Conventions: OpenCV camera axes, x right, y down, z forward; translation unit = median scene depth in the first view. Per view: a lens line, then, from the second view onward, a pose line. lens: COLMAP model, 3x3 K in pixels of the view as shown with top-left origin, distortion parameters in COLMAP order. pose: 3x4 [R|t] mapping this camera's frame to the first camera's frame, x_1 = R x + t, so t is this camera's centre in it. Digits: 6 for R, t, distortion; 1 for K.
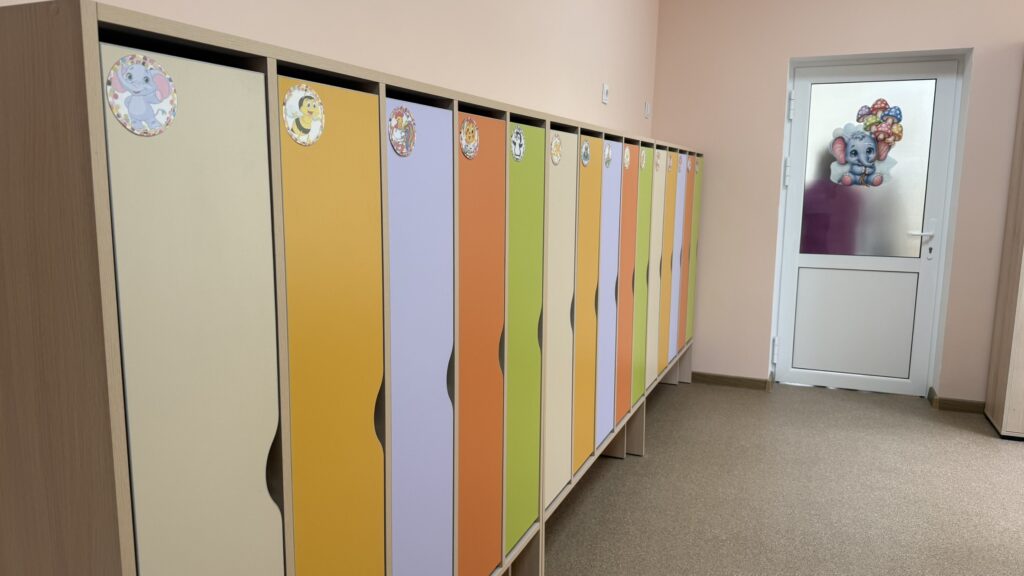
lens RADIAL K [[708.3, 0, 559.1], [0, 708.3, 279.3], [0, 0, 1]] dist [0.039285, -0.011012]
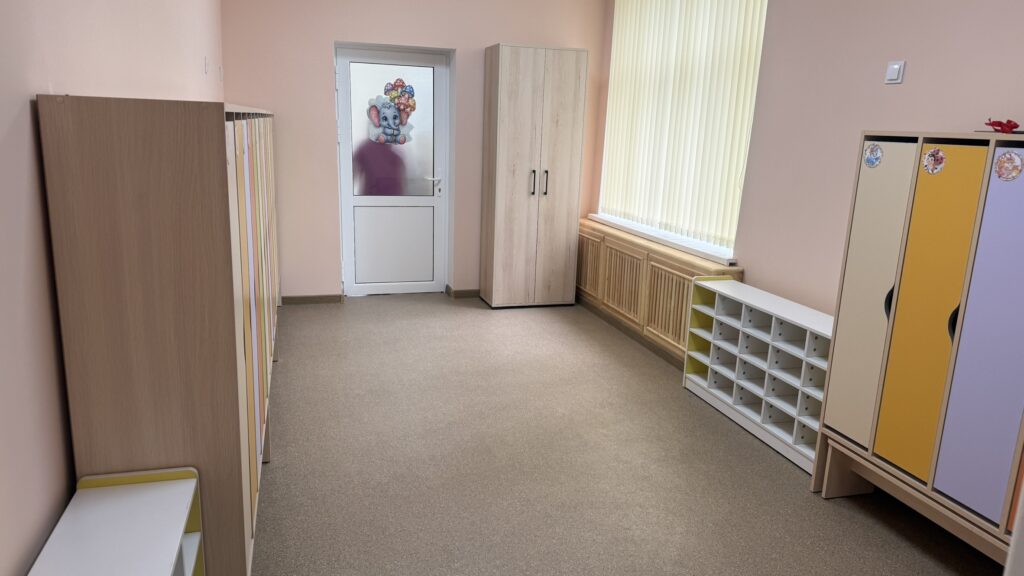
lens RADIAL K [[708.3, 0, 508.5], [0, 708.3, 286.7], [0, 0, 1]] dist [0.039285, -0.011012]
pose [[0.785337, -0.117926, 0.607733, -0.252873], [0.056892, 0.991283, 0.118832, -0.009912], [-0.616448, -0.058749, 0.785201, -0.207886]]
